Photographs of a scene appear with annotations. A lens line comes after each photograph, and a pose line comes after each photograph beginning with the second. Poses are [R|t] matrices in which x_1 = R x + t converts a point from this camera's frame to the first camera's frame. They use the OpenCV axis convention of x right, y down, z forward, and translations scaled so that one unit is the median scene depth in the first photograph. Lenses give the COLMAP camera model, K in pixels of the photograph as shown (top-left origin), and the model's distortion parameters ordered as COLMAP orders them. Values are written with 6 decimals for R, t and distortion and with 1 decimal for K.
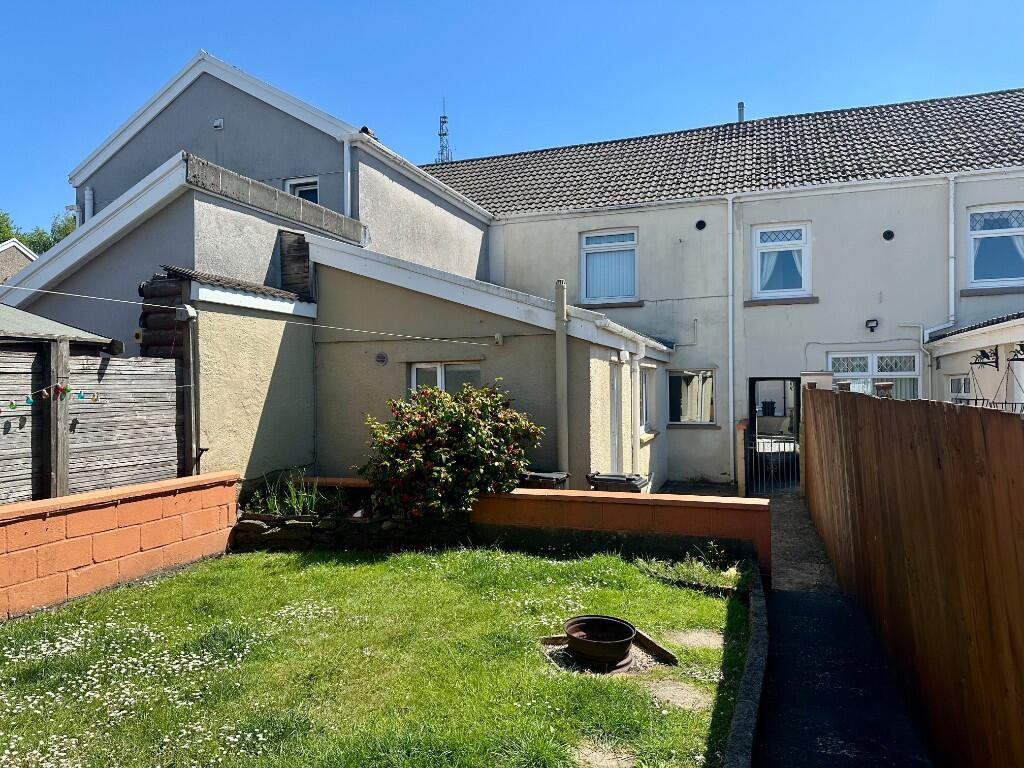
lens RADIAL K [[713.7, 0, 512.0], [0, 713.7, 384.0], [0, 0, 1]] dist [0.000131, -0.000340]
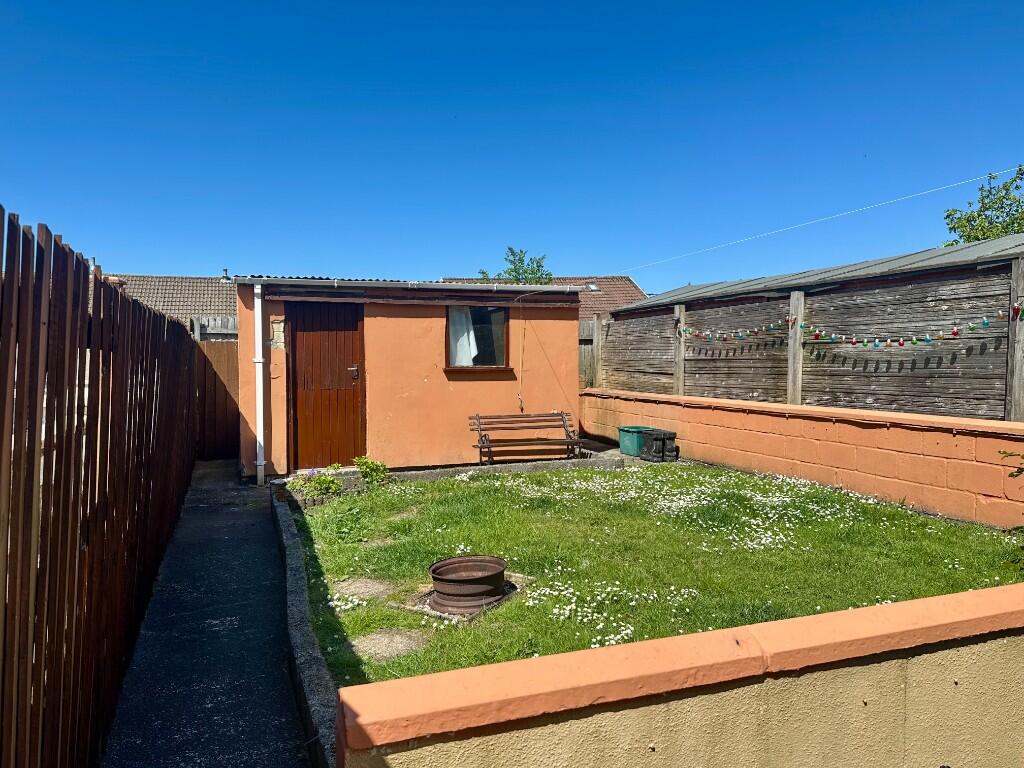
lens RADIAL K [[713.7, 0, 512.0], [0, 713.7, 384.0], [0, 0, 1]] dist [0.000131, -0.000340]
pose [[-0.767276, 0.030751, -0.640579, 0.517125], [0.013519, 0.999403, 0.031784, 0.070994], [0.641174, 0.015728, -0.767234, 1.381149]]
